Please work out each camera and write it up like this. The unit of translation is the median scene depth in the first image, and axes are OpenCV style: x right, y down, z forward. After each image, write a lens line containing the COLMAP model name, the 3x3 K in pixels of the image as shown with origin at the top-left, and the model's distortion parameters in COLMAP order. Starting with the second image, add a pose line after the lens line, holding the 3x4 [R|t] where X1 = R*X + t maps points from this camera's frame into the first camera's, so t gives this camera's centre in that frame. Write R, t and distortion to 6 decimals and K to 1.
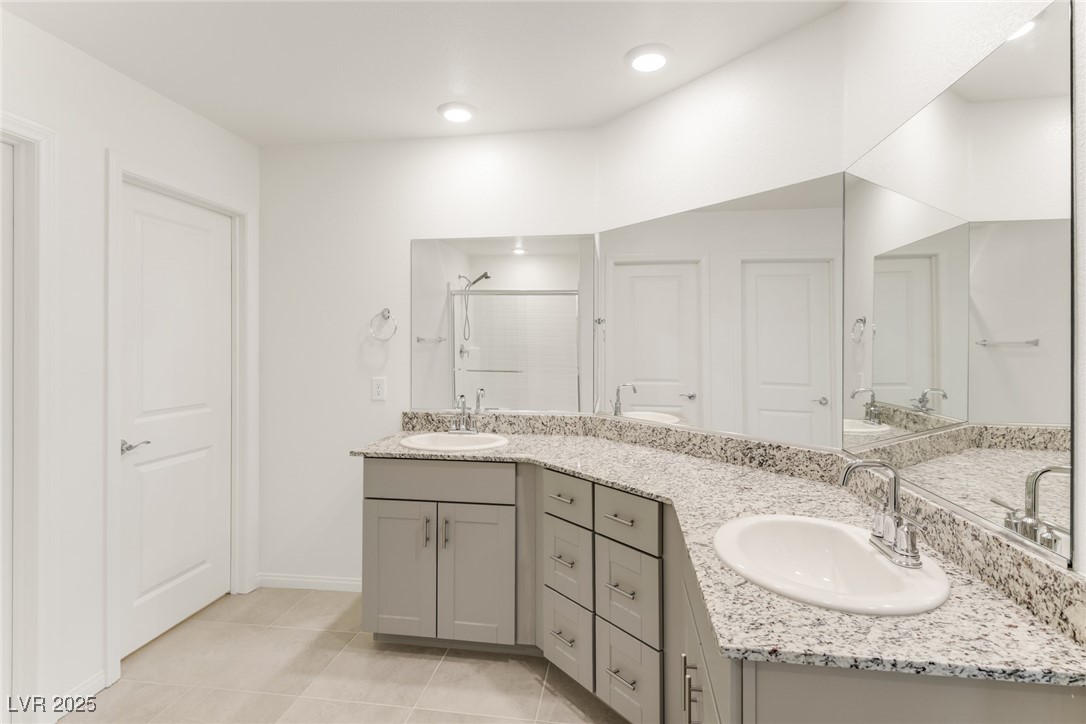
lens RADIAL K [[541.1, 0, 540.8], [0, 541.1, 337.2], [0, 0, 1]] dist [0.002624, 0.001224]
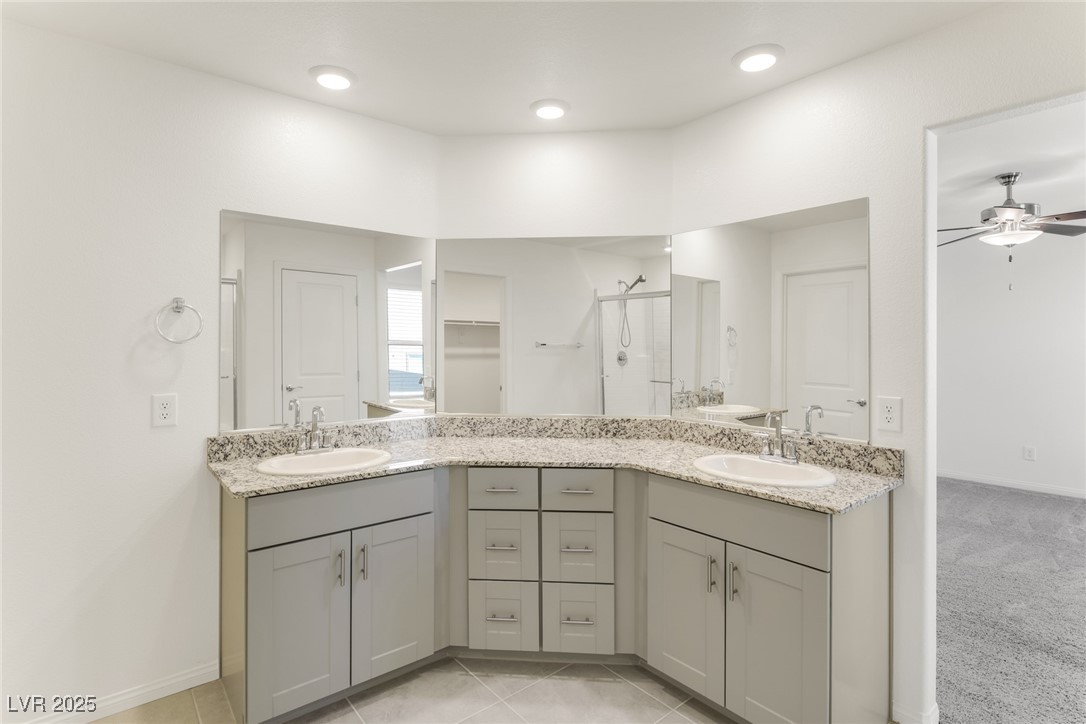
lens RADIAL K [[535.4, 0, 542.6], [0, 535.4, 344.0], [0, 0, 1]] dist [-0.008962, -0.000171]
pose [[0.664605, 0.003917, 0.747185, -0.654761], [-0.007302, 0.999973, 0.001253, 0.005957], [-0.747159, -0.006289, 0.664615, 0.220587]]
